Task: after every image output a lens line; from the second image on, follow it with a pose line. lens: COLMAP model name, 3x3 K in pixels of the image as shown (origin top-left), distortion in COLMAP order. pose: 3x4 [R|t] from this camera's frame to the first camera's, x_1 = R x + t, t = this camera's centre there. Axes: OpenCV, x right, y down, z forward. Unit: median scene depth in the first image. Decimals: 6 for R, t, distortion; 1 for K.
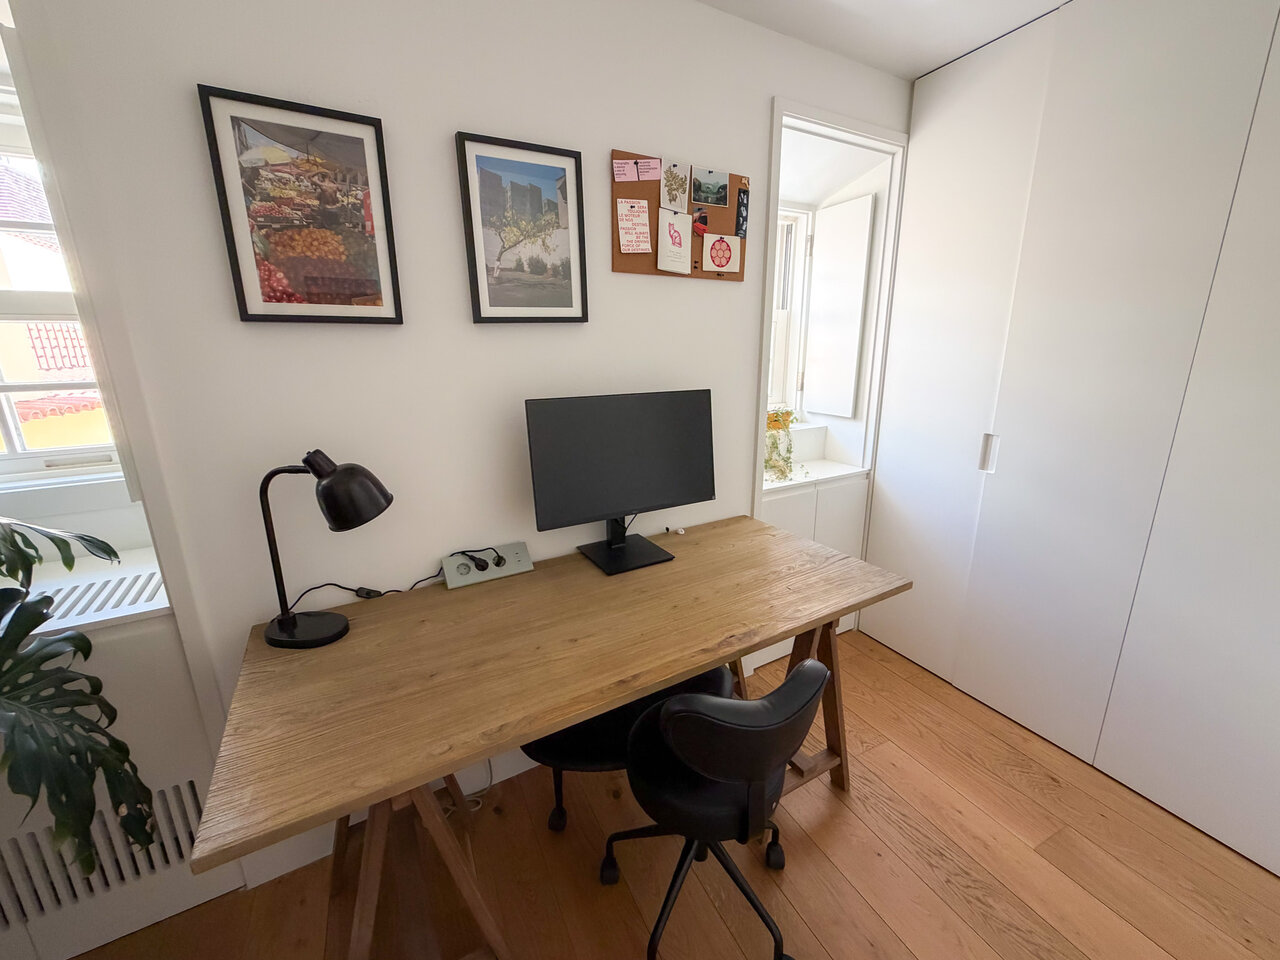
lens RADIAL K [[520.2, 0, 638.4], [0, 520.2, 479.3], [0, 0, 1]] dist [-0.004269, 0.001300]
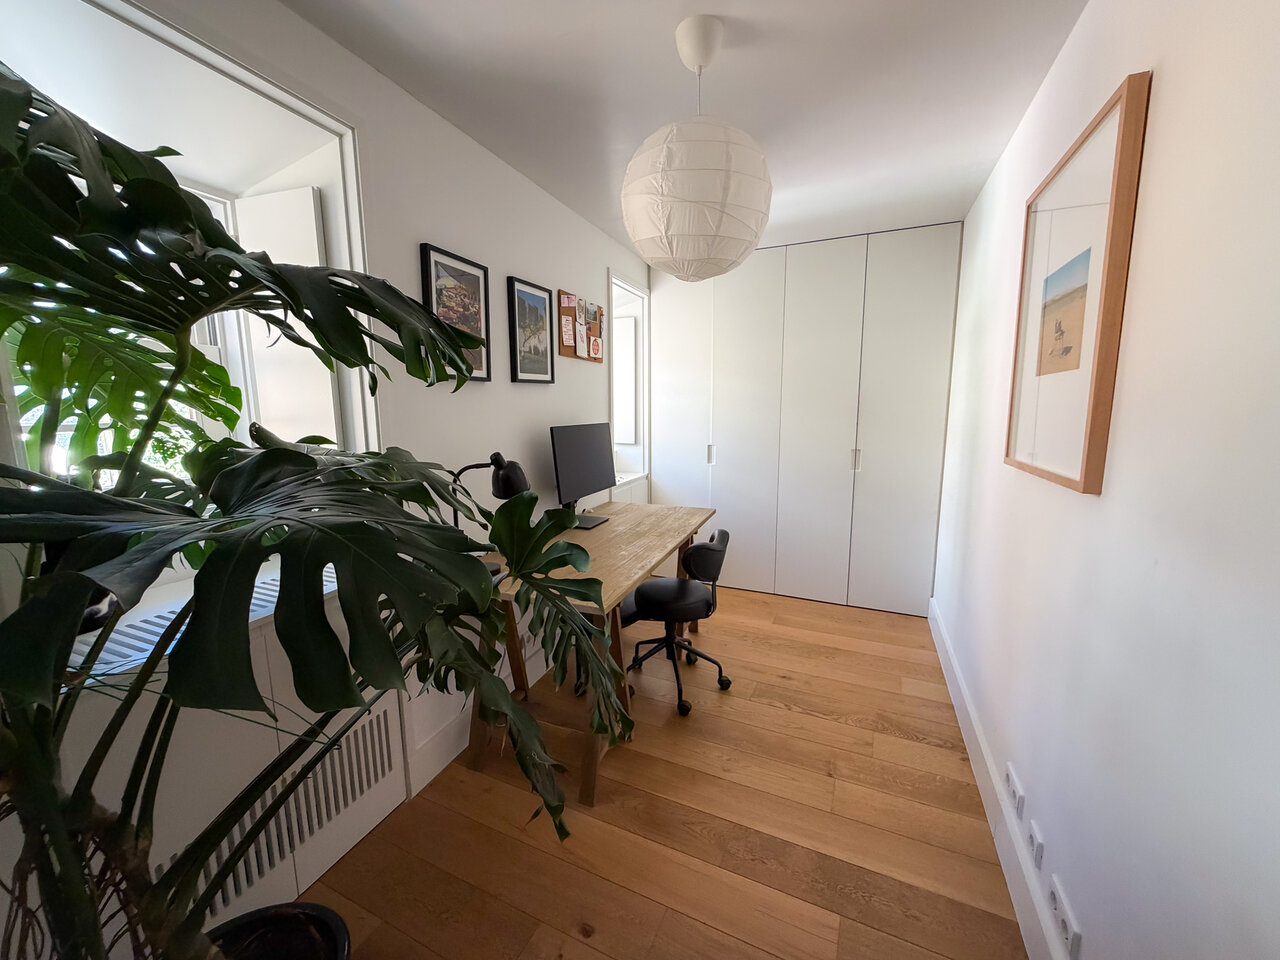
lens RADIAL K [[520.2, 0, 641.3], [0, 520.2, 481.6], [0, 0, 1]] dist [-0.004269, 0.001300]
pose [[0.774810, -0.086004, 0.626317, -0.954829], [0.154284, 0.986472, -0.055403, 0.147904], [-0.613079, 0.139558, 0.777598, -0.439075]]
